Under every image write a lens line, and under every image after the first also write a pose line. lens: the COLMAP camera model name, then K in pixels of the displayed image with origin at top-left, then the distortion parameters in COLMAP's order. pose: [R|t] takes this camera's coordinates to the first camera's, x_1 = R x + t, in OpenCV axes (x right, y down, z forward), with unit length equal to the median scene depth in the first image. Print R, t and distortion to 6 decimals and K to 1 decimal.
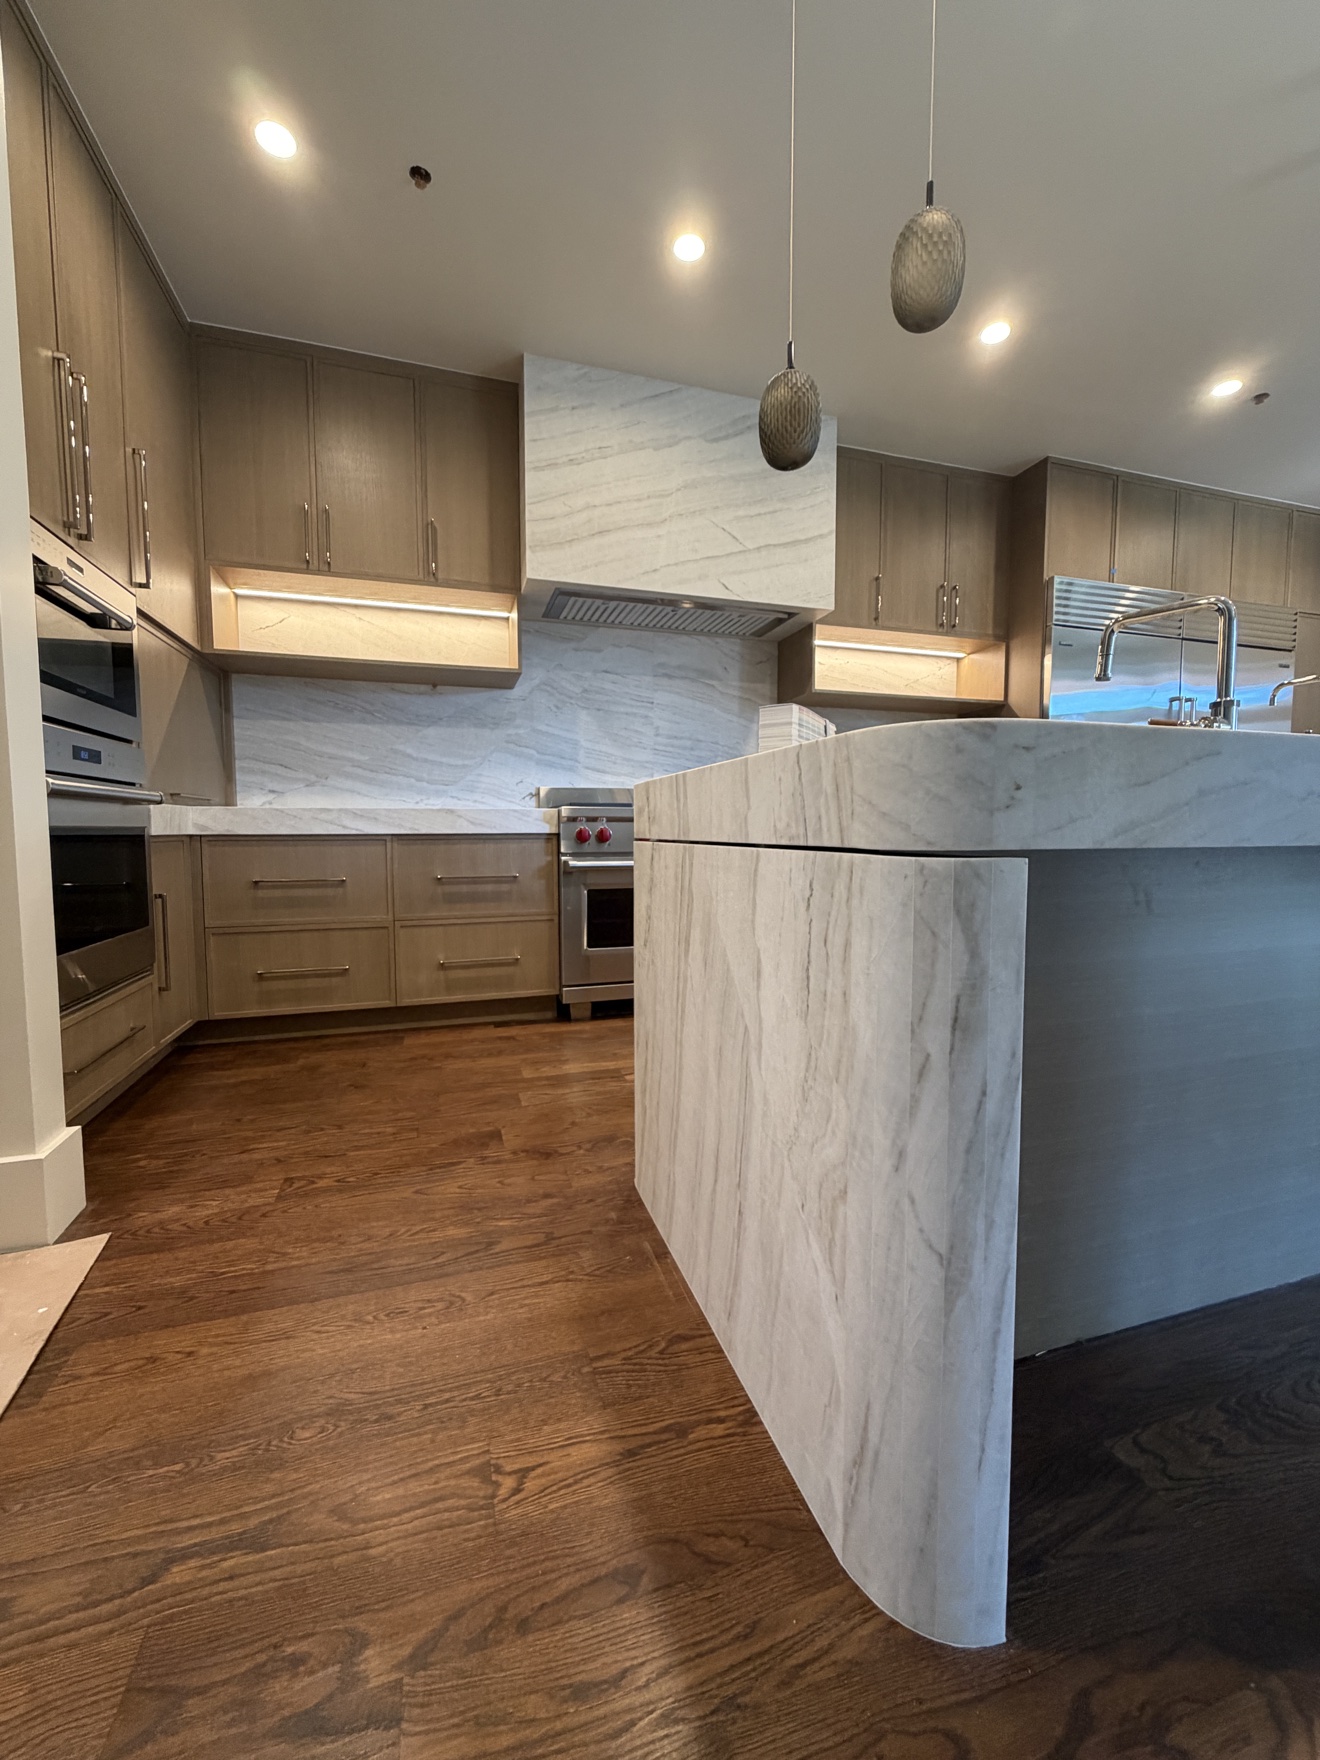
lens RADIAL K [[699.3, 0, 660.0], [0, 699.3, 880.0], [0, 0, 1]] dist [-0.000946, 0.000039]
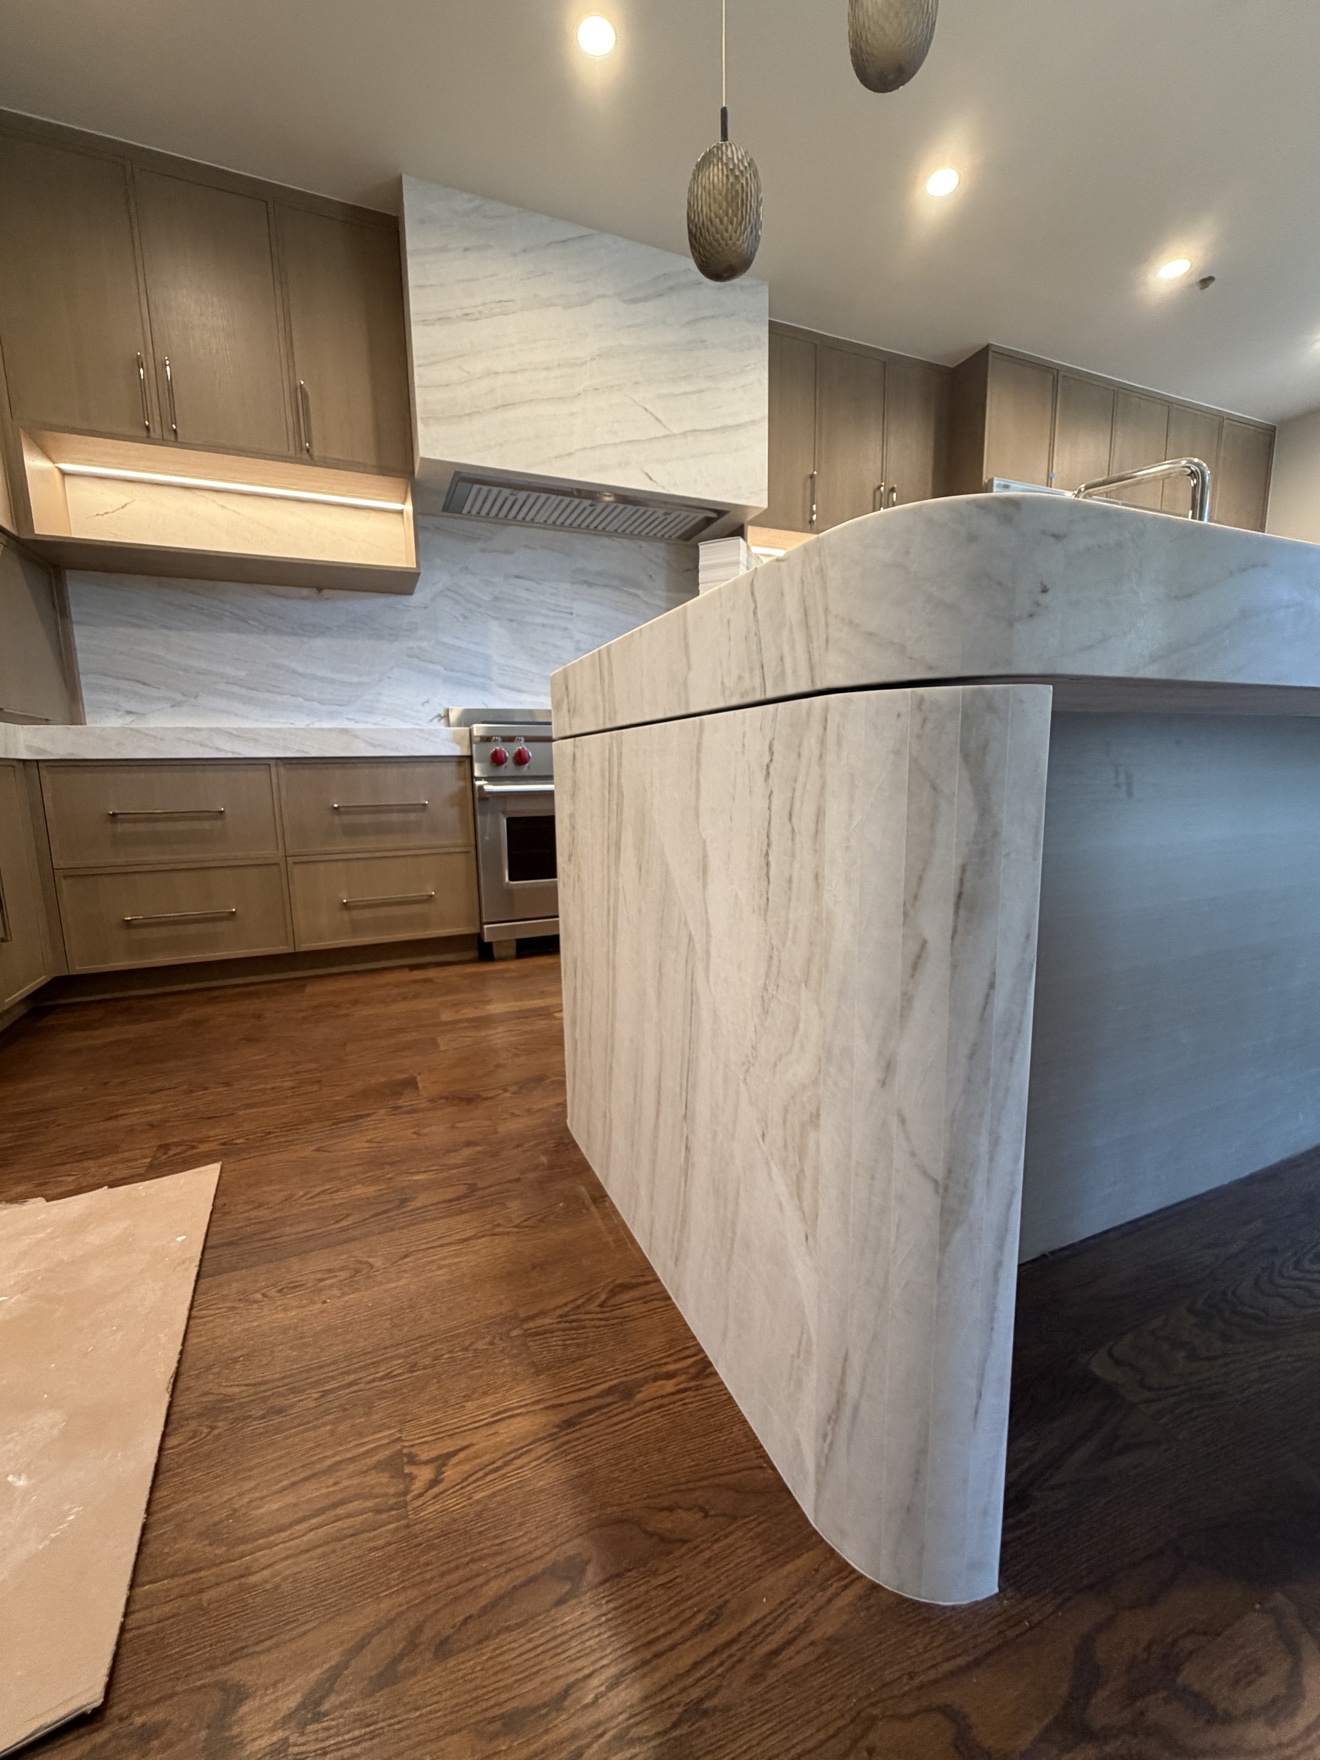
lens RADIAL K [[711.0, 0, 660.5], [0, 711.0, 884.5], [0, 0, 1]] dist [-0.000297, -0.000271]
pose [[0.994523, -0.031249, 0.099736, 0.001114], [0.022506, 0.995900, 0.087613, 0.024387], [-0.102065, -0.084889, 0.991149, 0.052769]]
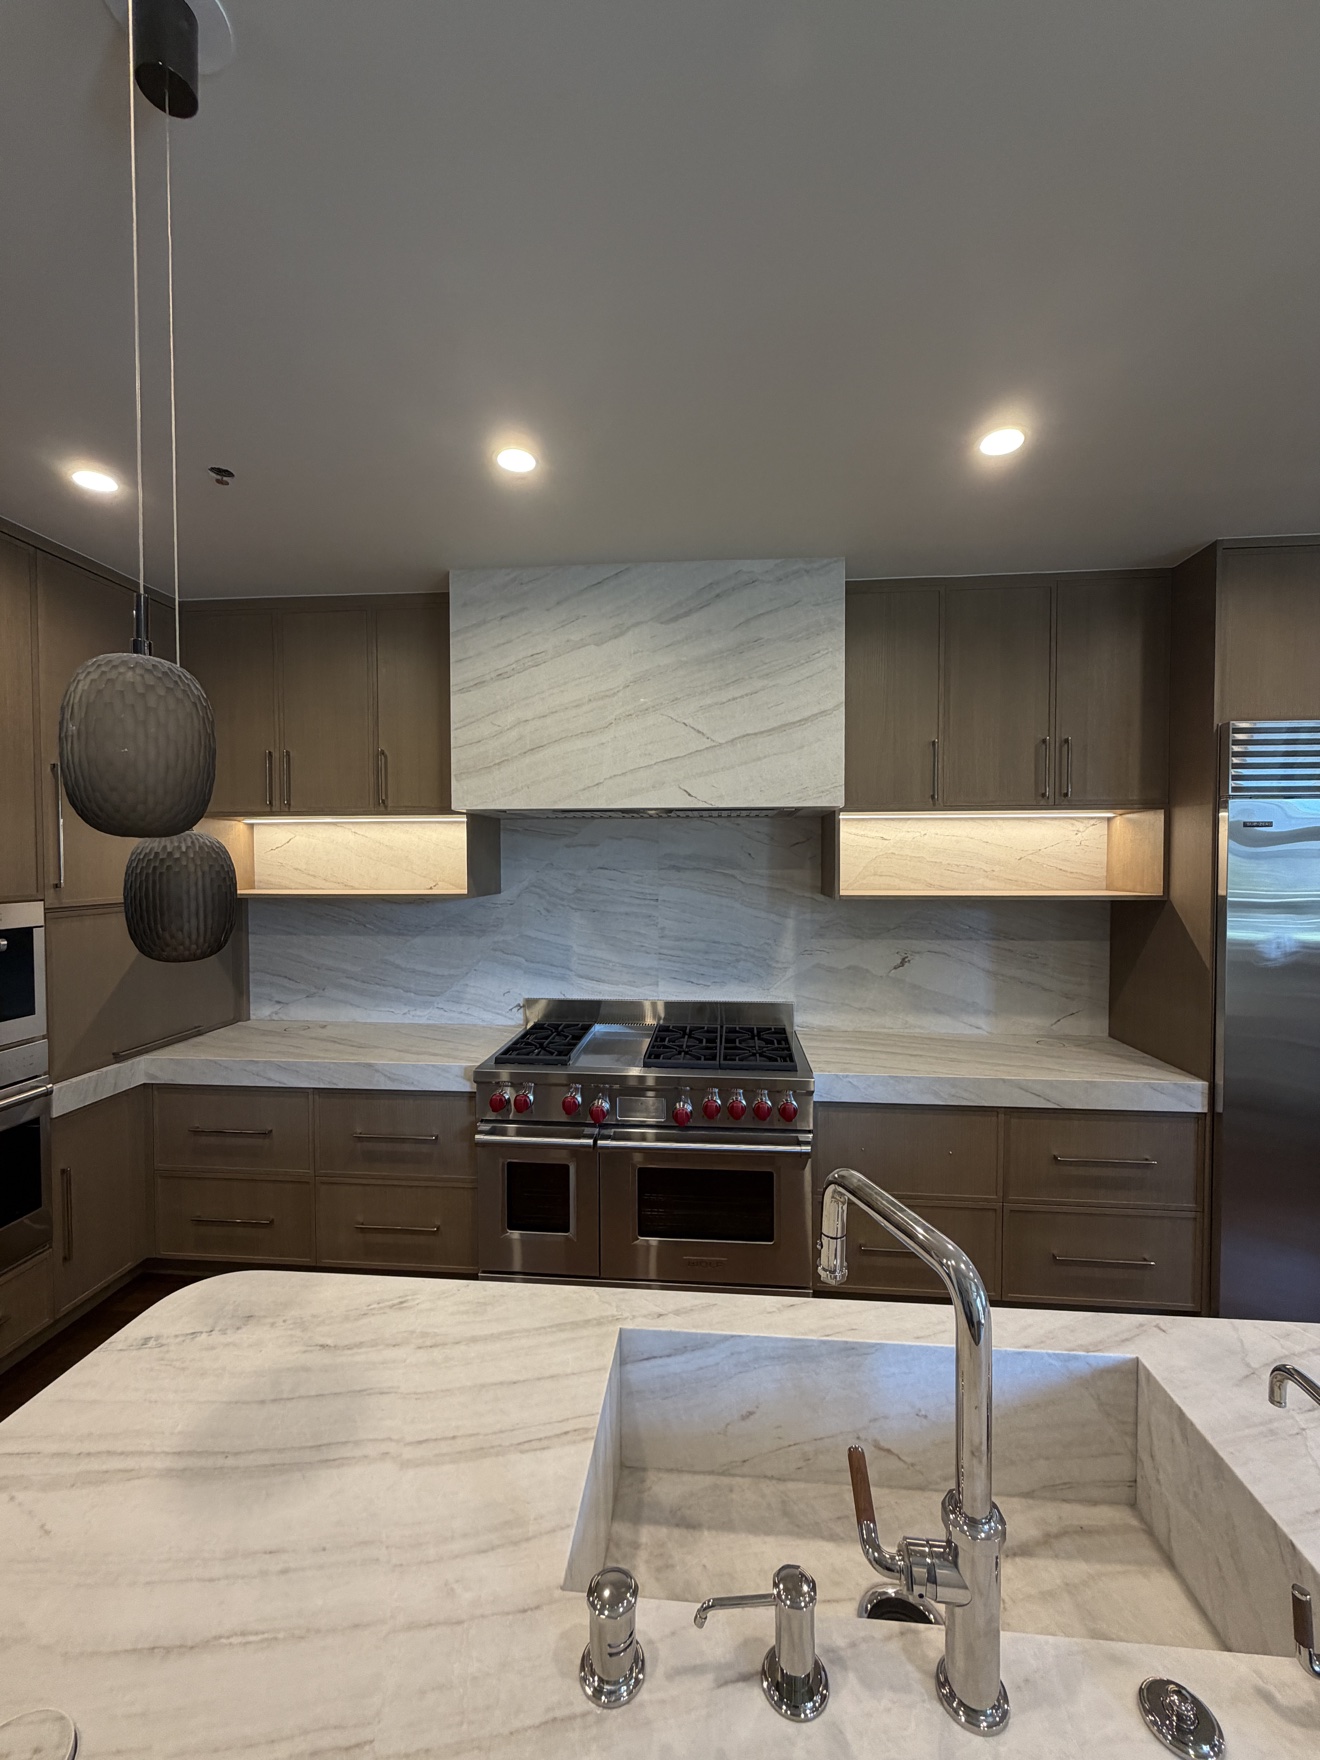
lens RADIAL K [[699.3, 0, 660.0], [0, 699.3, 880.0], [0, 0, 1]] dist [-0.000946, 0.000039]
pose [[0.925043, 0.009607, -0.379740, 0.401526], [-0.025664, 0.998977, -0.037245, -0.312142], [0.378994, 0.044199, 0.924343, 0.267075]]
